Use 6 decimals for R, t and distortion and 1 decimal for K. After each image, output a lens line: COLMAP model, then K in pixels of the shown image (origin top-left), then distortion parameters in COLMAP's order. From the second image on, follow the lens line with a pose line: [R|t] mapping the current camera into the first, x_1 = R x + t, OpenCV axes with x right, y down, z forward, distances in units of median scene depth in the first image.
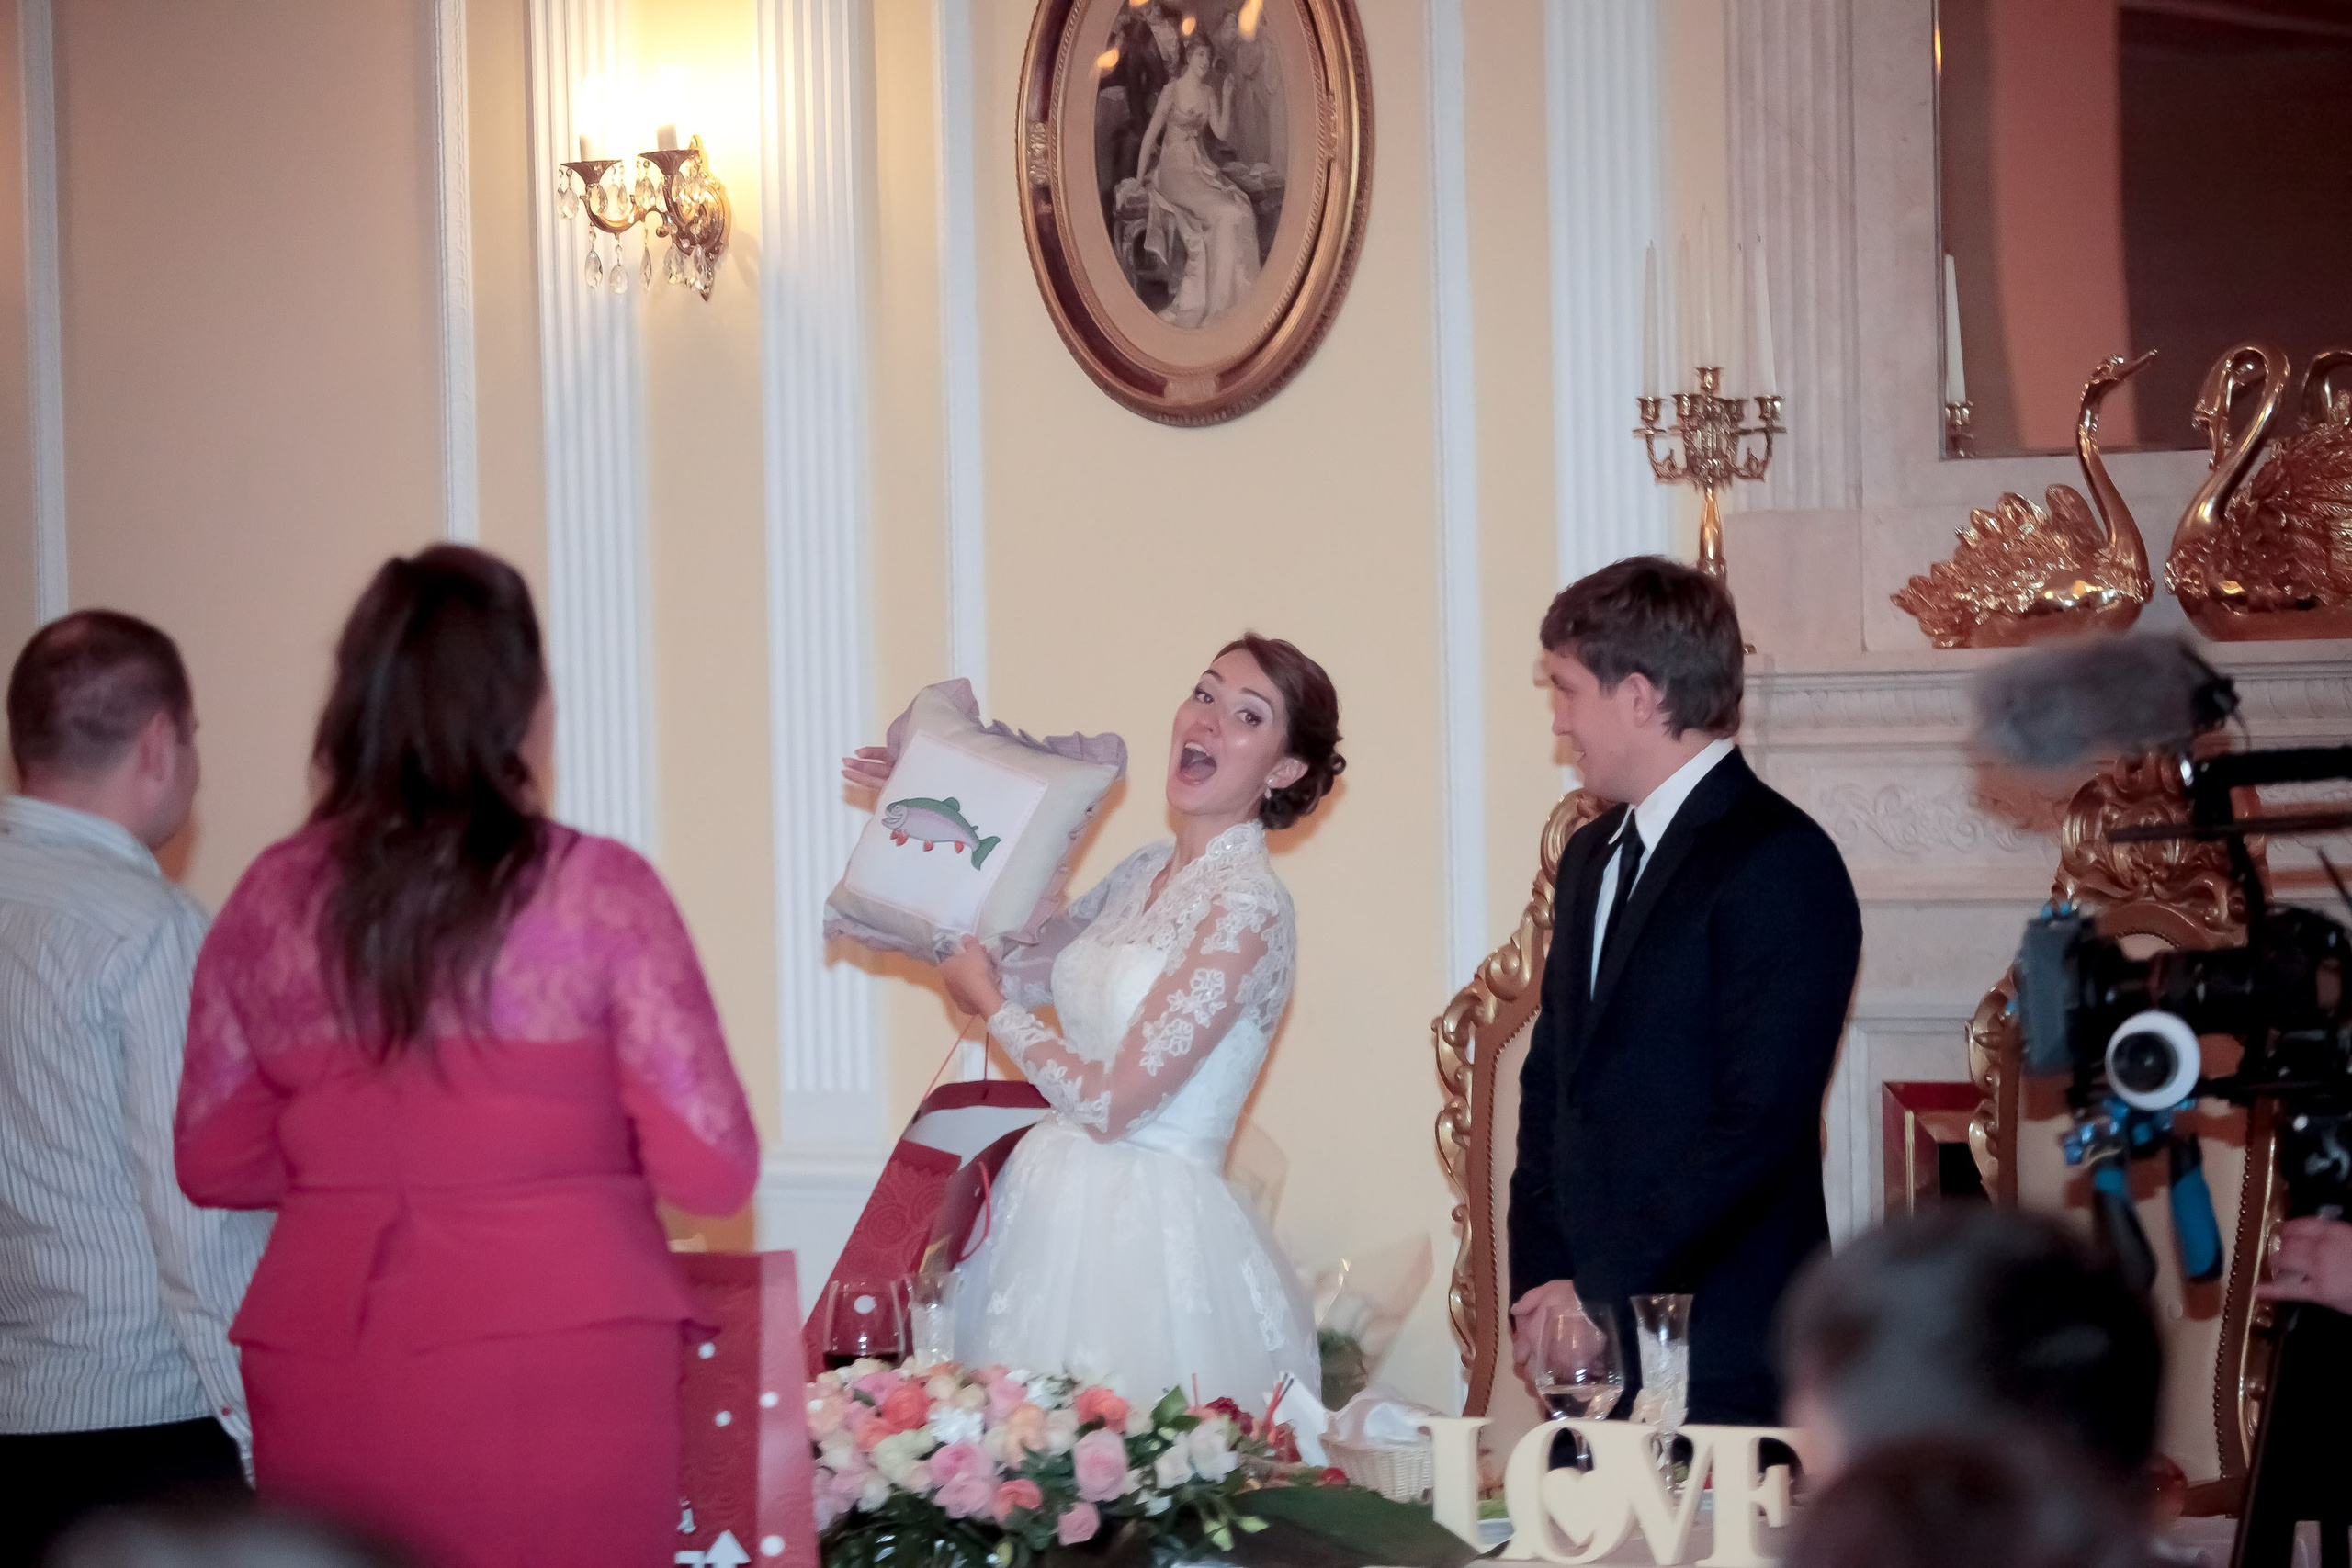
lens RADIAL K [[8939.8, 0, 1156.3], [0, 8939.8, 777.0], [0, 0, 1]] dist [0.117059, 0.000000]
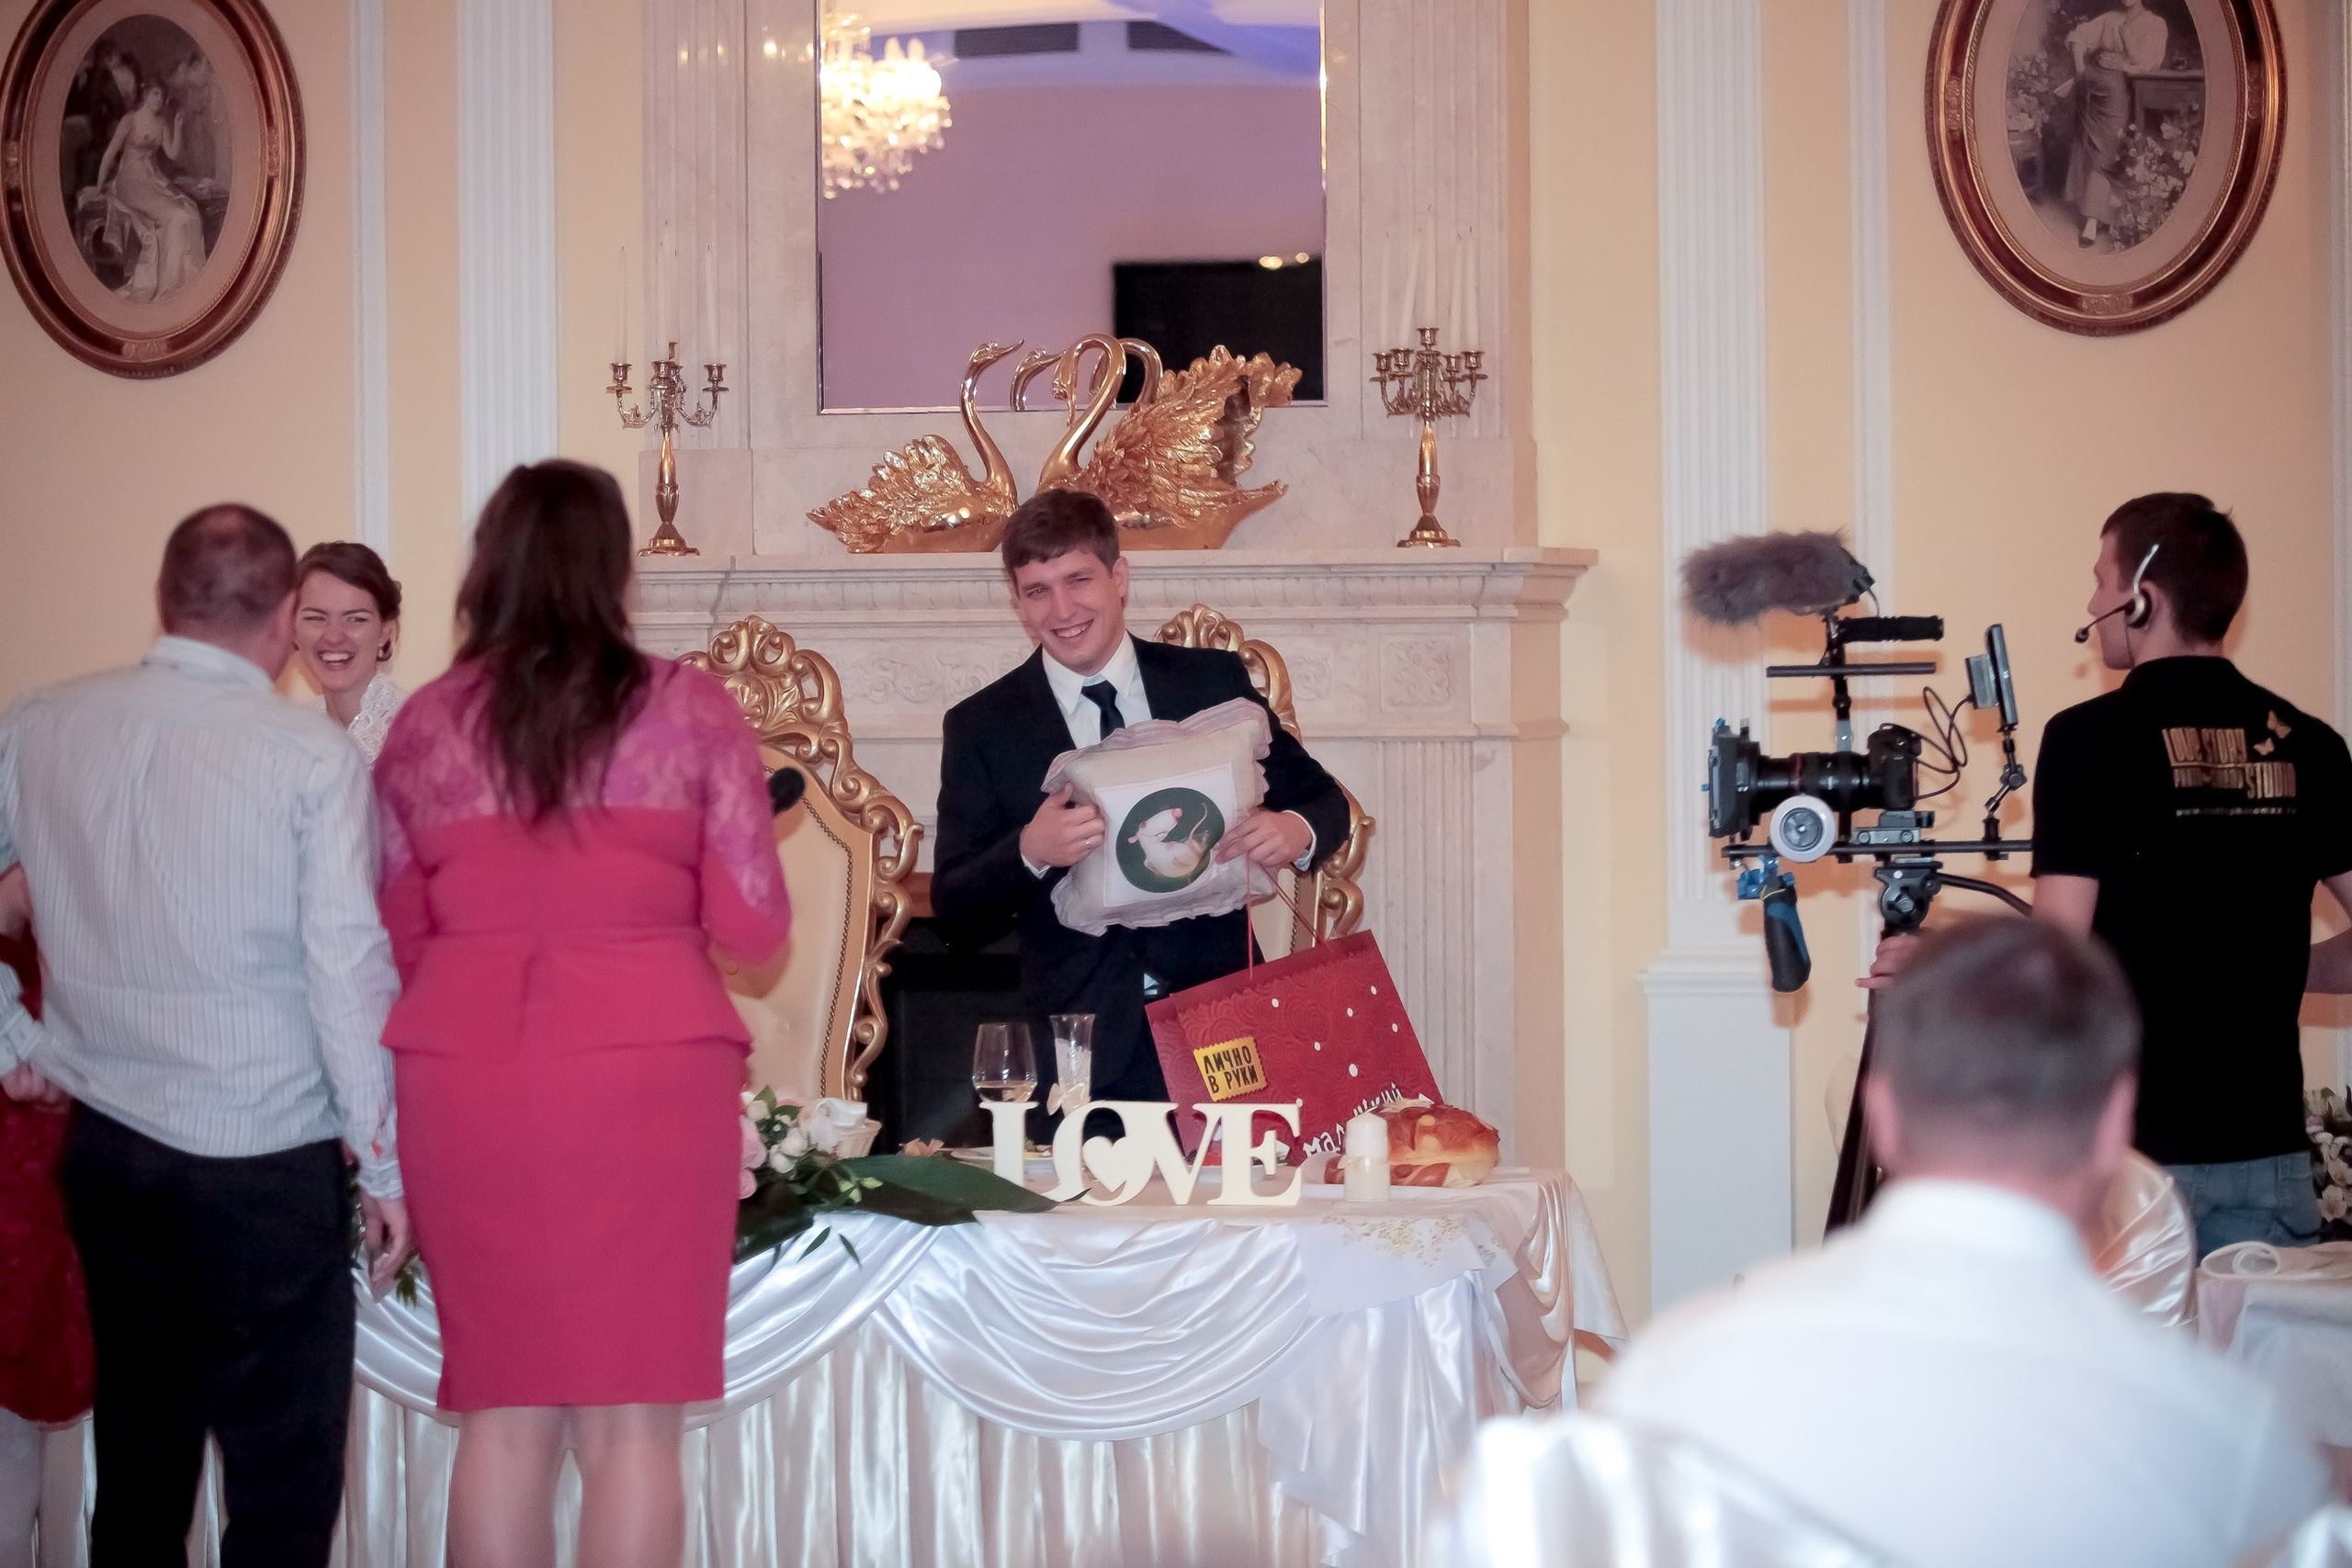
lens RADIAL K [[7112.3, 0, 1165.2], [0, 7112.3, 785.6], [0, 0, 1]] dist [-0.187601, 0.000000]
pose [[0.916199, 0.000828, 0.400722, -0.275129], [-0.006286, 0.999905, 0.012307, 0.006699], [-0.400674, -0.013794, 0.916117, -0.007245]]
